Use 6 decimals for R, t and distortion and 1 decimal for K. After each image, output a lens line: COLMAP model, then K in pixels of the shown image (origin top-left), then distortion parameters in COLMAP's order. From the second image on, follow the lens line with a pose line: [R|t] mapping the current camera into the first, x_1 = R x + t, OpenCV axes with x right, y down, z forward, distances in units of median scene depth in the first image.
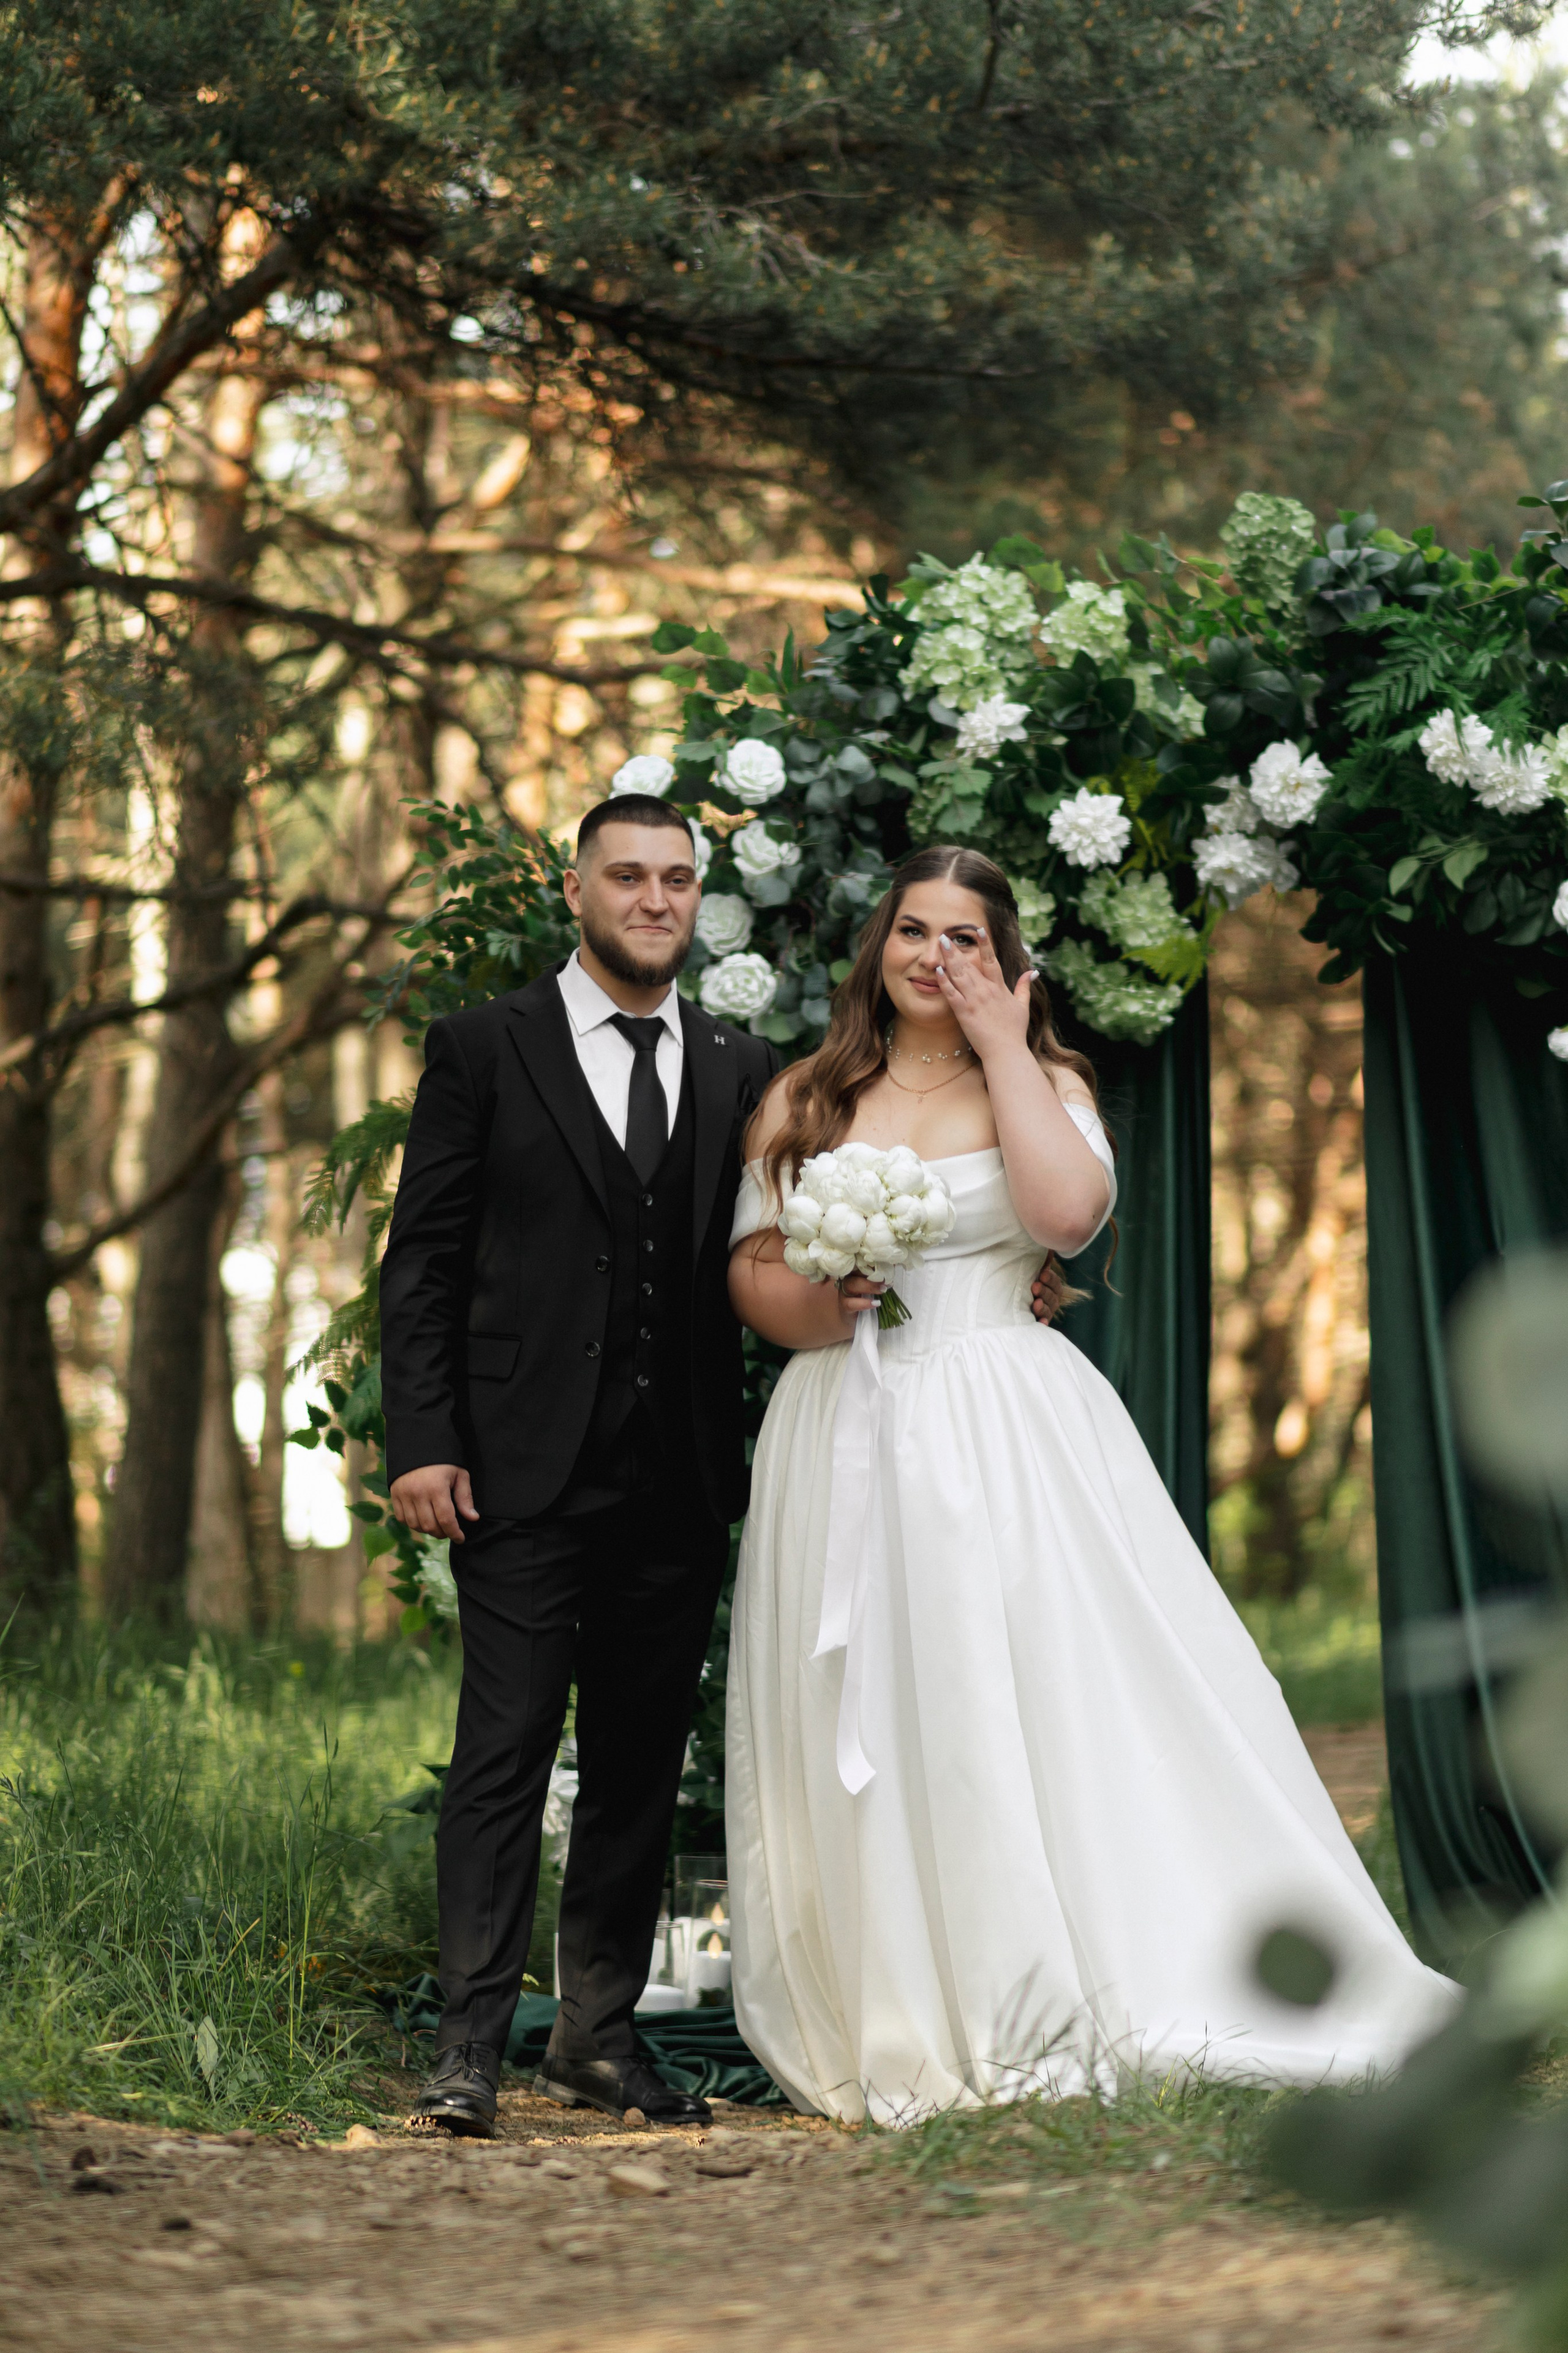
lens RADIAL K [[6408.6, 0, 784.0], [0, 6408.6, 1176.5], [0, 0, 1]] dist [0.022831, -10.695274]
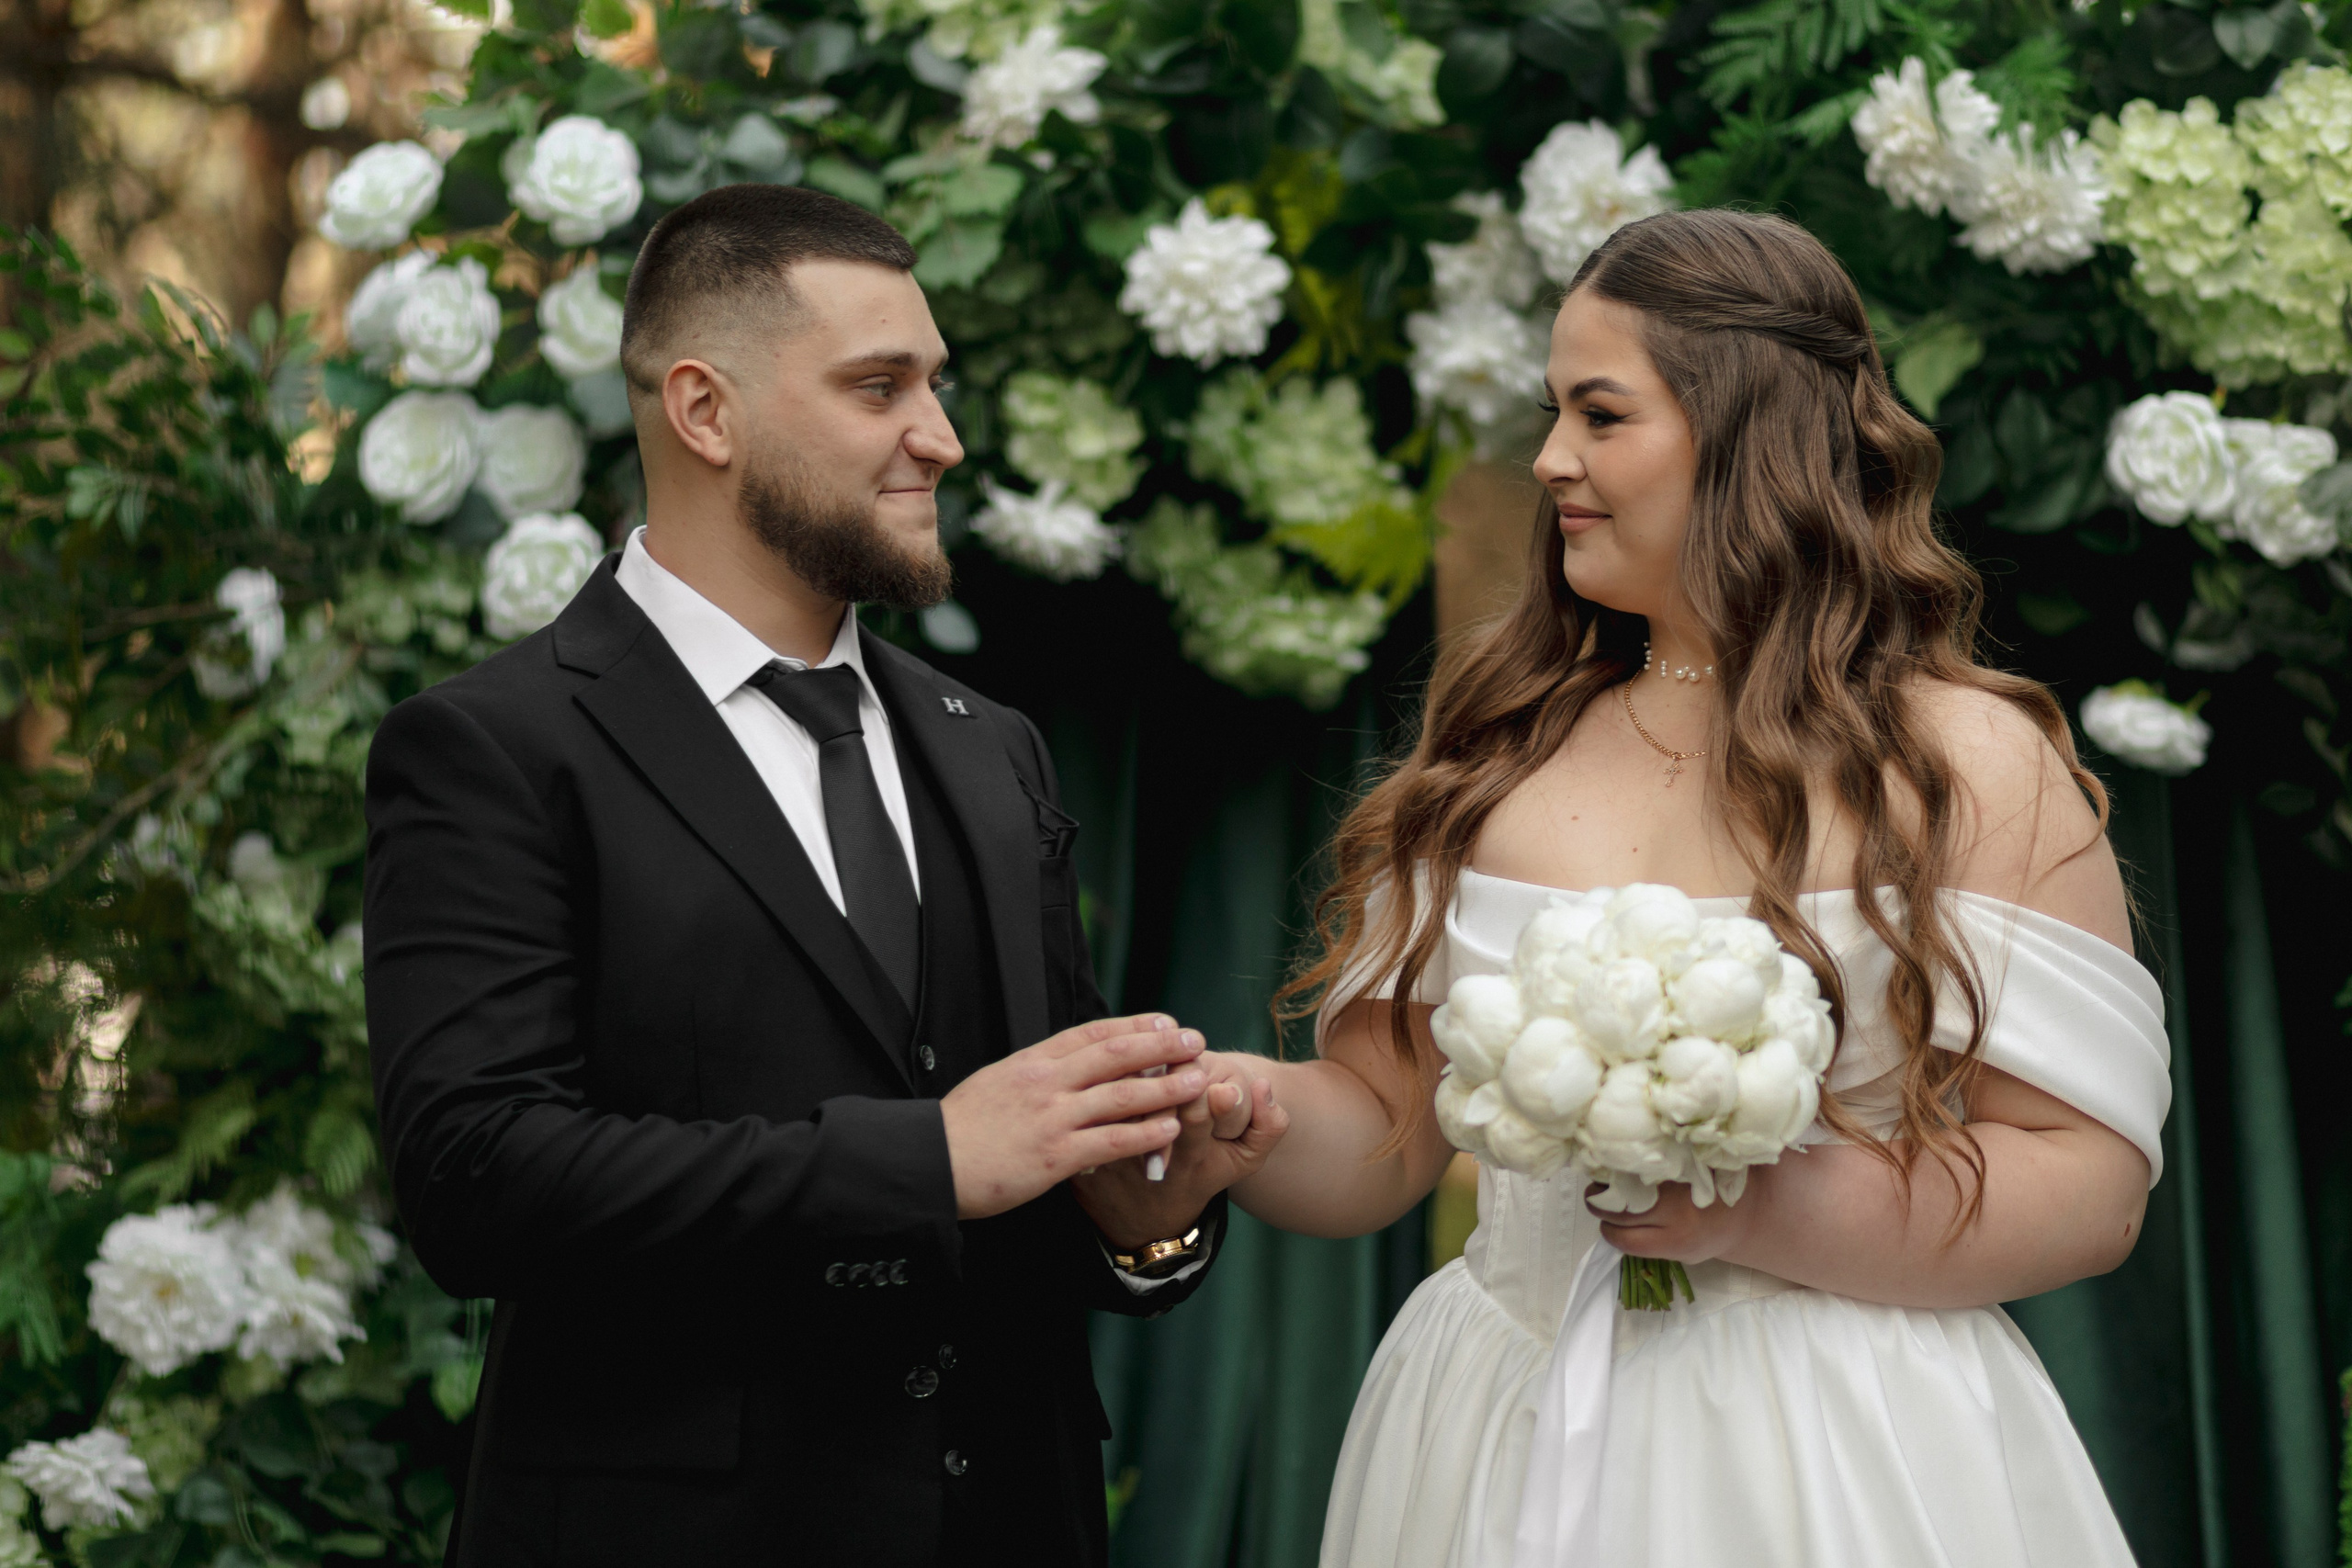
lens RADIAL K [[6405.8, 0, 1176.0], [0, 6405.8, 784.0], [0, 0, 1]] dist [0.022831, -10.695274]
pose [[0.999673, 0.023061, 0.011028, 0.040207], [-0.022957, 0.999692, -0.009480, -0.009321], [-0.011243, 0.009223, 0.999894, 0.483428]]
